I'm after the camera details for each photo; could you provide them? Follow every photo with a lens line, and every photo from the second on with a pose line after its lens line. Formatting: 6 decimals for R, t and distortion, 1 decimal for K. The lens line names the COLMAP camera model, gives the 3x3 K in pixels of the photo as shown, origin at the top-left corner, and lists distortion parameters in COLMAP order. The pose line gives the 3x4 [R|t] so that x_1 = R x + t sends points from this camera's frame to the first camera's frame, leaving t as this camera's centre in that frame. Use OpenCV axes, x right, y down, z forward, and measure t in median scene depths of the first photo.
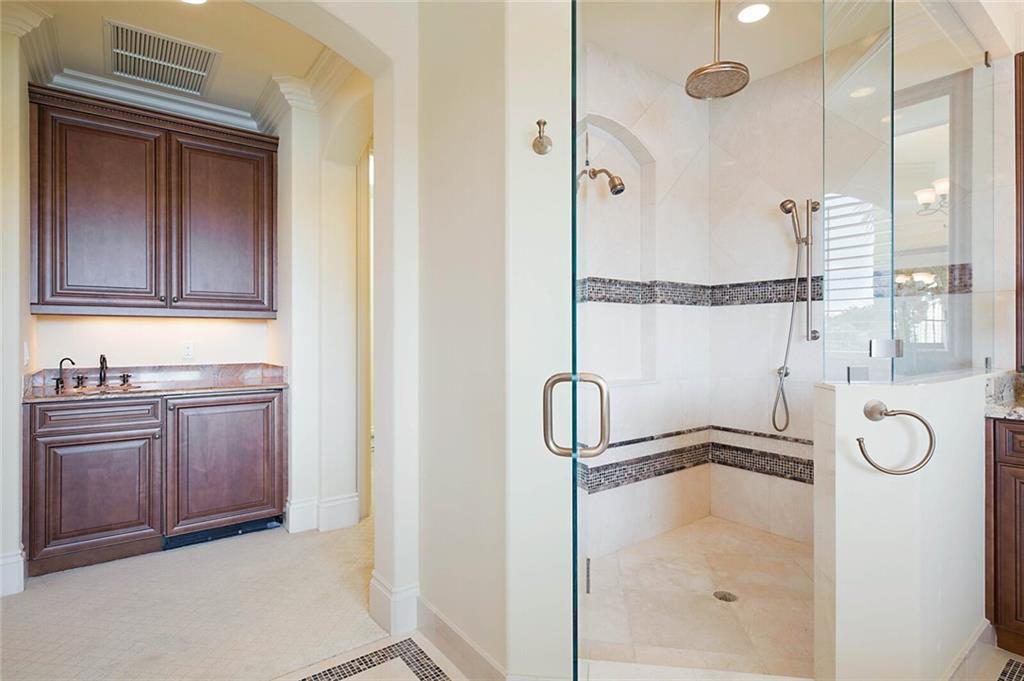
lens RADIAL K [[519.8, 0, 515.7], [0, 519.8, 342.4], [0, 0, 1]] dist [0.012852, -0.000436]
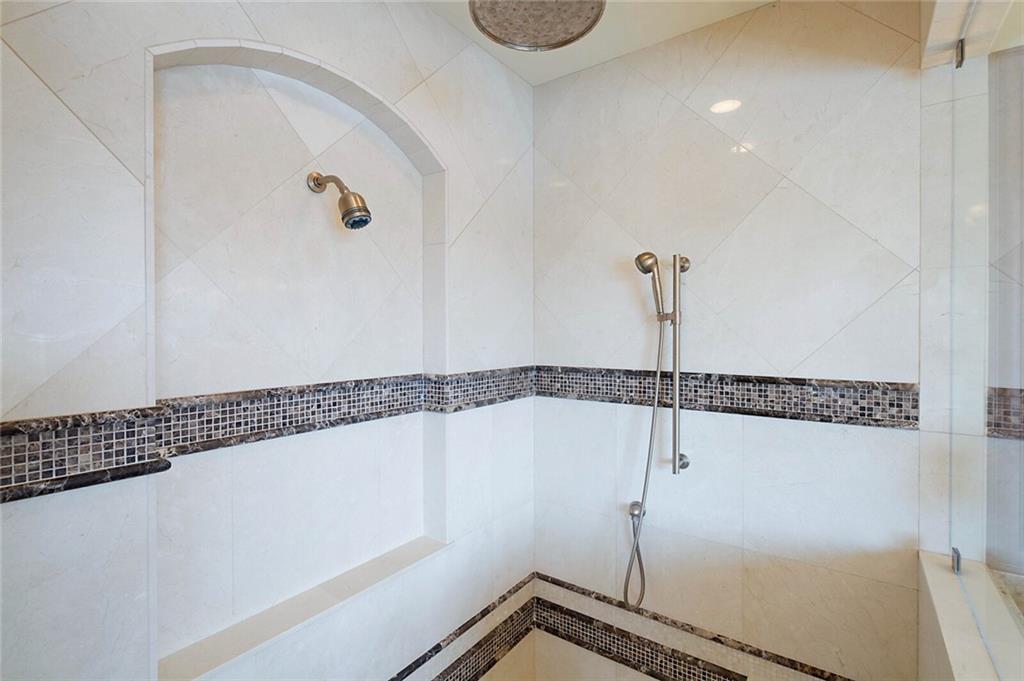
lens RADIAL K [[473.3, 0, 512.1], [0, 473.3, 334.6], [0, 0, 1]] dist [0.002217, -0.000126]
pose [[0.957676, -0.001370, 0.287846, 0.188974], [-0.000398, 0.999981, 0.006085, -0.168302], [-0.287849, -0.005943, 0.957658, 0.472085]]
